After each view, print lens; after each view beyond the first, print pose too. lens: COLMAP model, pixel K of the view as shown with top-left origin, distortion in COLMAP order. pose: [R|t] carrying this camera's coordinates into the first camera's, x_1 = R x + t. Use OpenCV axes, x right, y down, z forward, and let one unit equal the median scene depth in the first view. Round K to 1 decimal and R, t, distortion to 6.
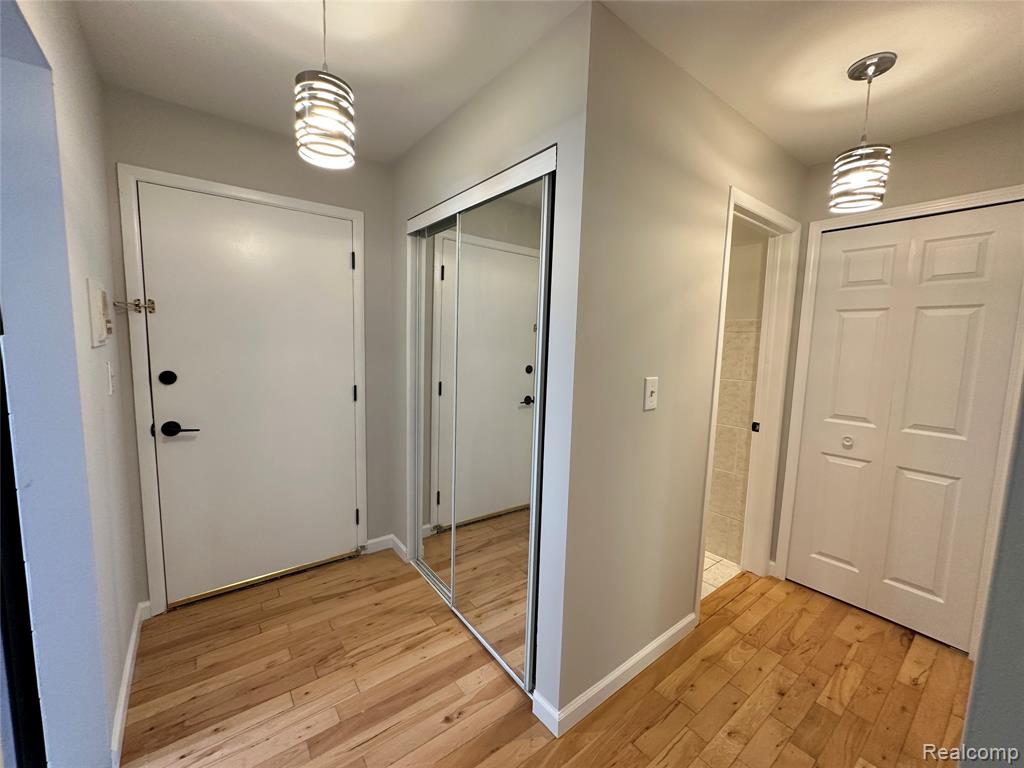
lens RADIAL K [[409.8, 0, 512.0], [0, 409.8, 384.0], [0, 0, 1]] dist [-0.006144, 0.001337]
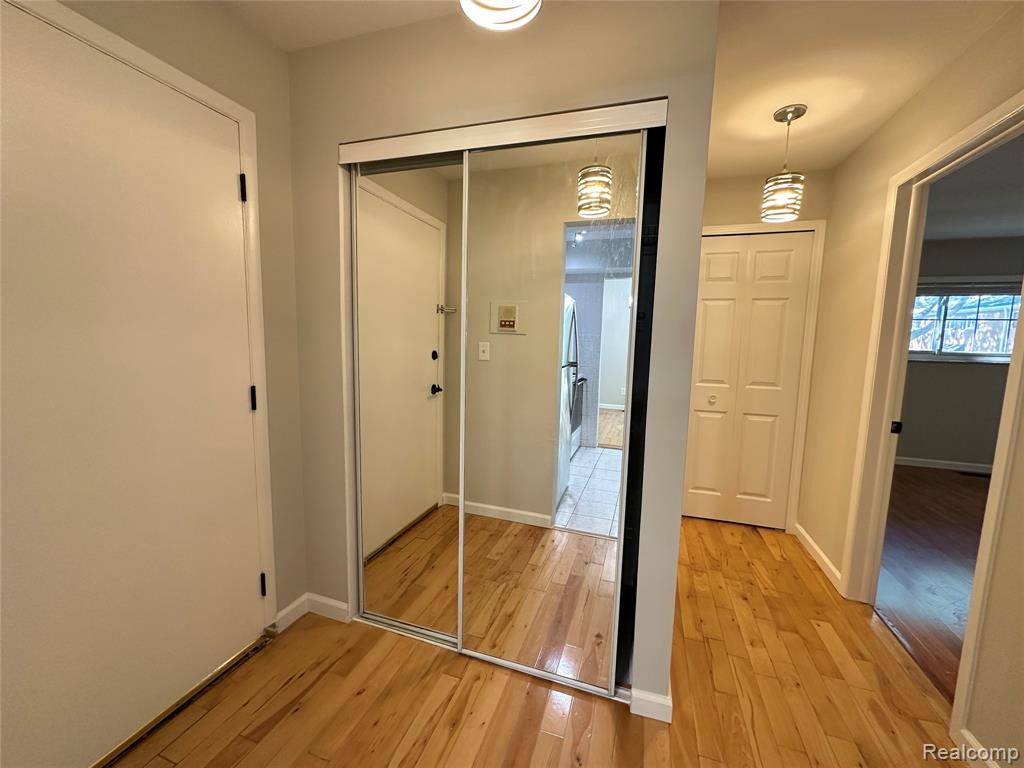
lens RADIAL K [[409.8, 0, 512.0], [0, 409.8, 384.0], [0, 0, 1]] dist [-0.006144, 0.001337]
pose [[0.826728, -0.073189, 0.557821, -0.497234], [0.059307, 0.997315, 0.042956, -0.004442], [-0.559468, -0.002430, 0.828849, 0.293117]]
